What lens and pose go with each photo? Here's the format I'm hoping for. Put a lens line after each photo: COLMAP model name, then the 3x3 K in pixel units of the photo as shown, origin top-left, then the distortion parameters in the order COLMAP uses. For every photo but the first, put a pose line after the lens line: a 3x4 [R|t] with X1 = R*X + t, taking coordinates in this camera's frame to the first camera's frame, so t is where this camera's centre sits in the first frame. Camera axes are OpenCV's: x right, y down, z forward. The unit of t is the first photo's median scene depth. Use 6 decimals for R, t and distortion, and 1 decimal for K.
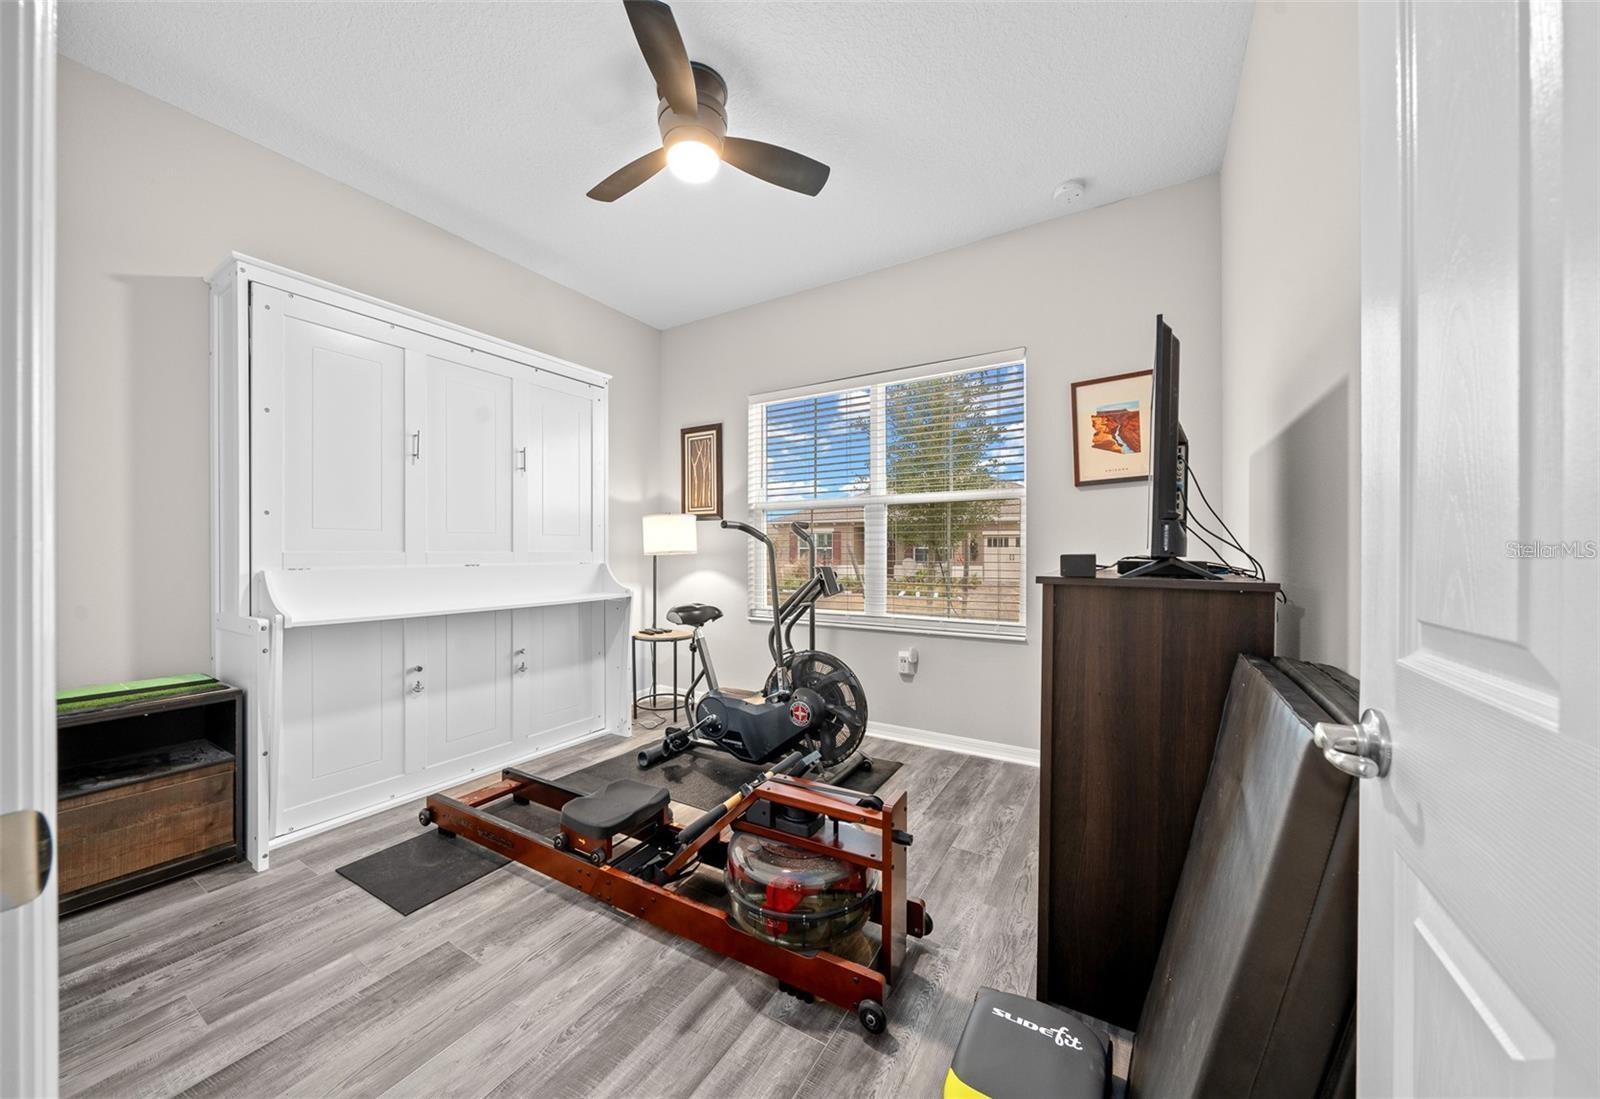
lens RADIAL K [[564.3, 0, 800.0], [0, 564.3, 549.5], [0, 0, 1]] dist [-0.000090, -0.000003]
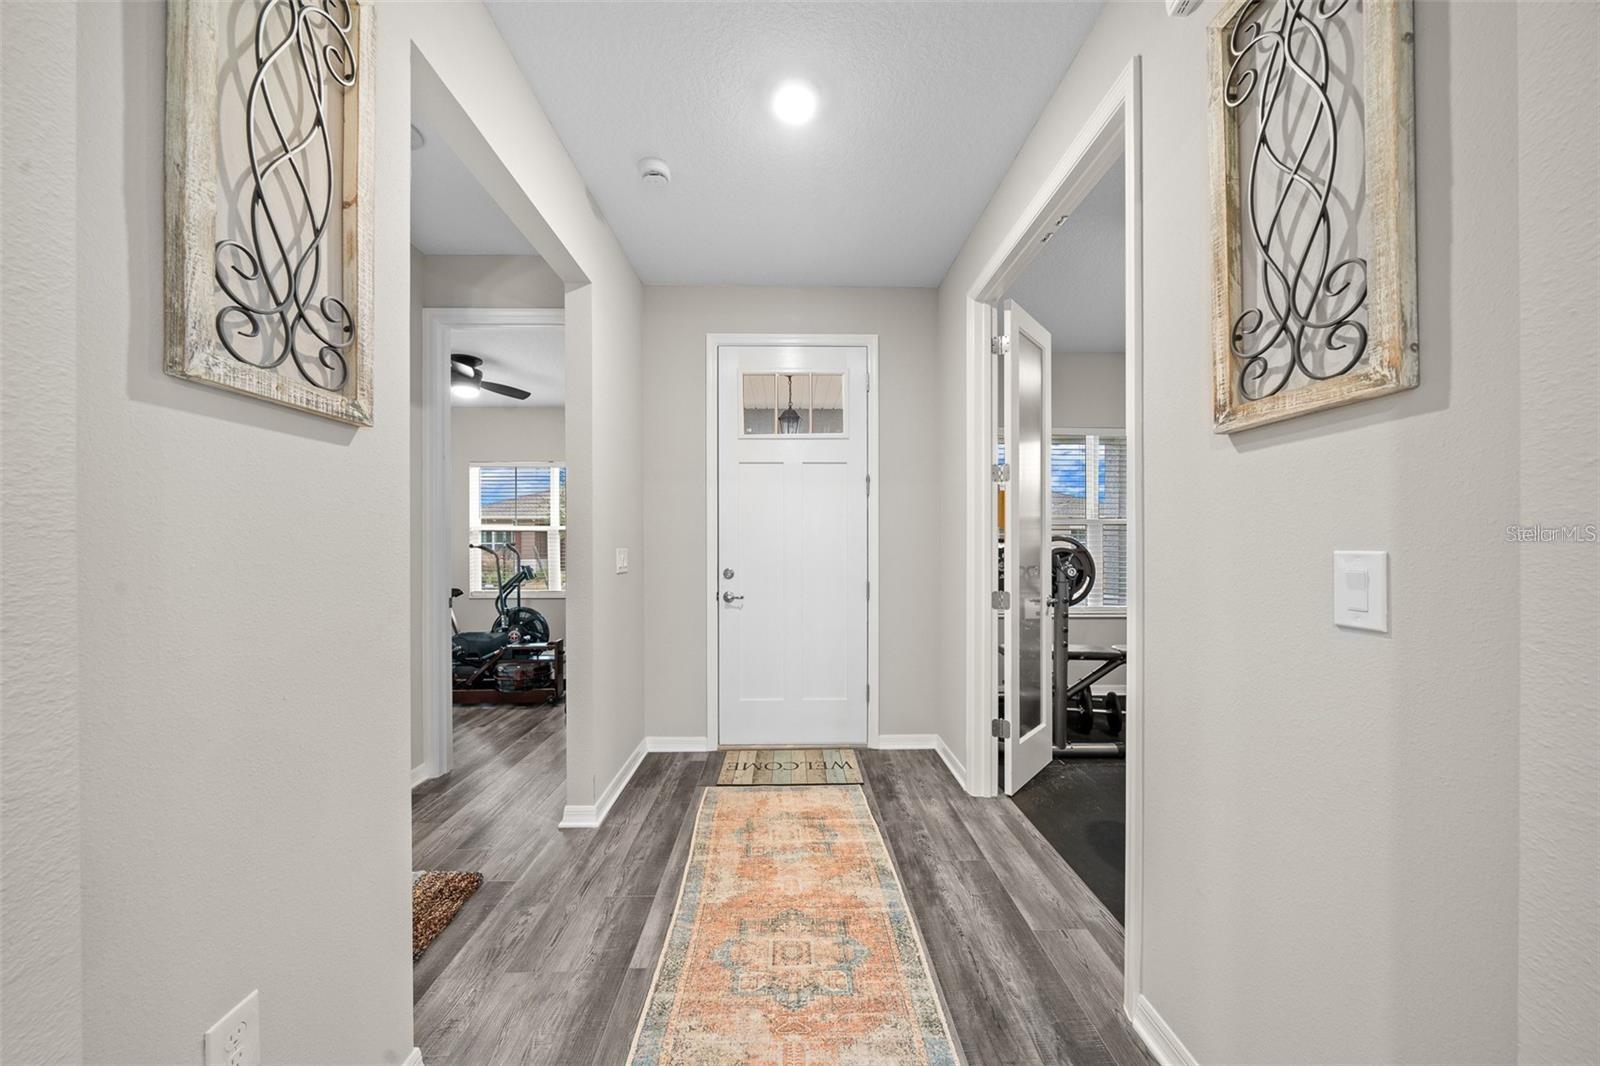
lens RADIAL K [[550.5, 0, 800.8], [0, 550.5, 549.2], [0, 0, 1]] dist [-0.000789, -0.000031]
pose [[0.851718, -0.001137, 0.523999, -0.160533], [-0.000604, 0.999995, 0.003152, -0.039458], [-0.523999, -0.003001, 0.851713, -1.275059]]
